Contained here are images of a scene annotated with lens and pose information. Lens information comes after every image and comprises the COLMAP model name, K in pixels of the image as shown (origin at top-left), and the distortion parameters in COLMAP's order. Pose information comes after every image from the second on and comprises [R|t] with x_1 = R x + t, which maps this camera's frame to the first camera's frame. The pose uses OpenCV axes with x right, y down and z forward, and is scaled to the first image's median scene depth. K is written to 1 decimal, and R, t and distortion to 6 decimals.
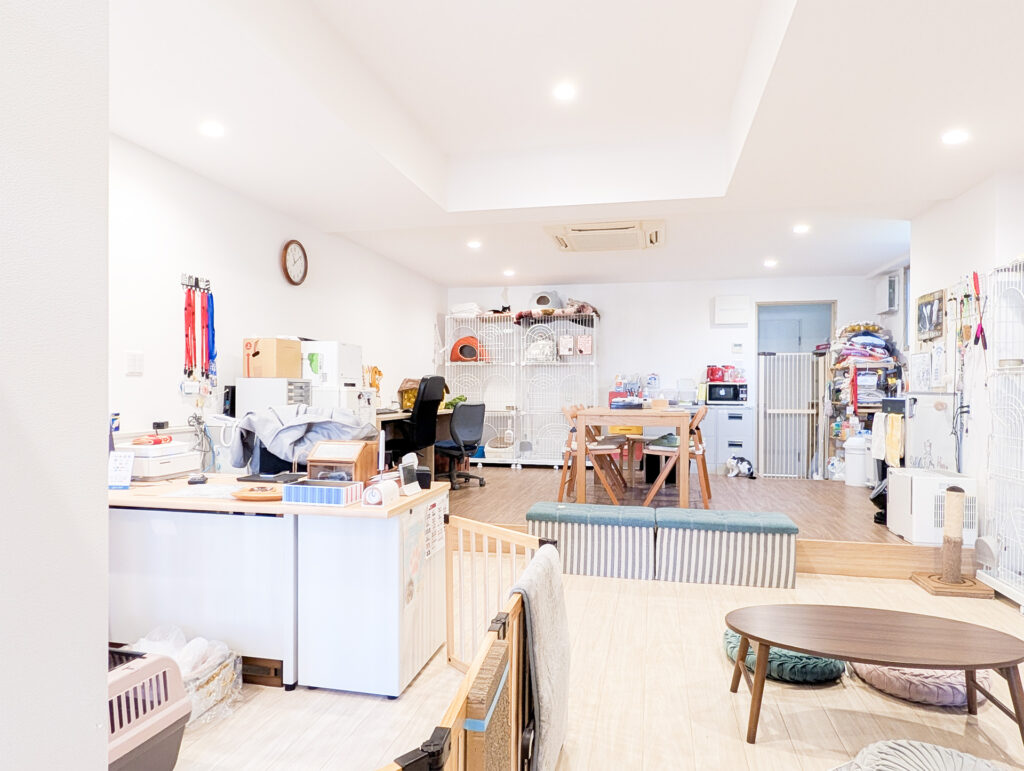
lens RADIAL K [[664.9, 0, 512.0], [0, 664.9, 385.5], [0, 0, 1]] dist [-0.003949, -0.000703]
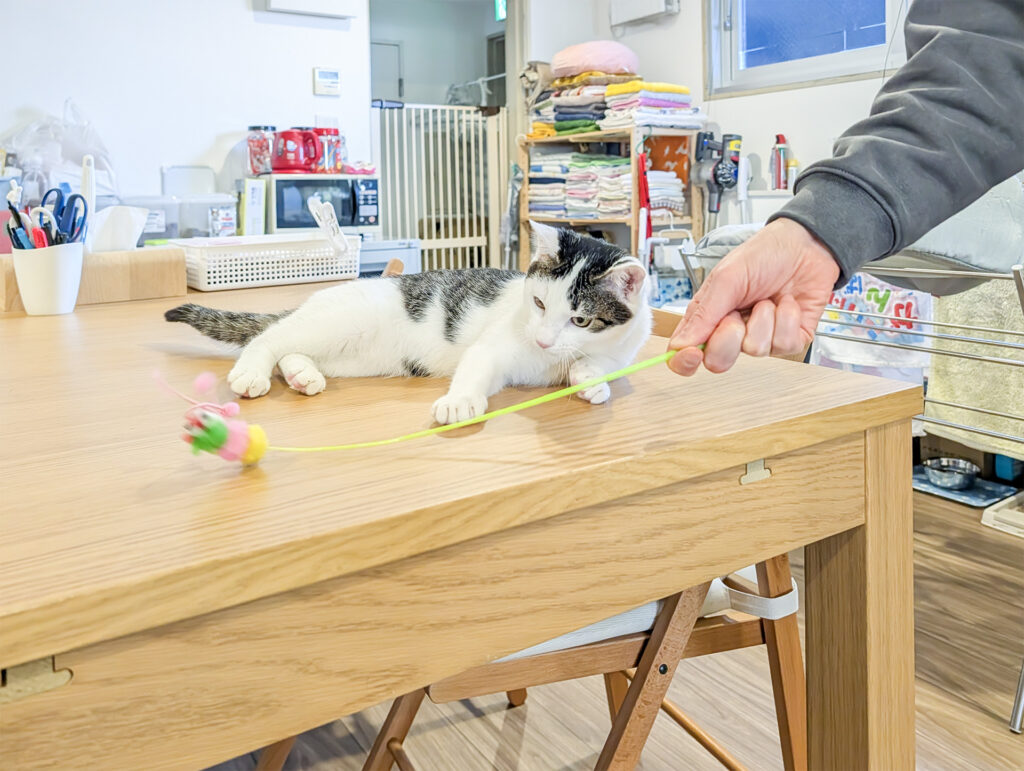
lens RADIAL K [[881.1, 0, 556.9], [0, 881.1, 197.8], [0, 0, 1]] dist [-0.002127, 0.003295]
pose [[0.681507, -0.024197, 0.731411, 0.068353], [0.020217, 0.999694, 0.014235, 0.003695], [-0.731532, 0.005085, 0.681788, 0.598278]]
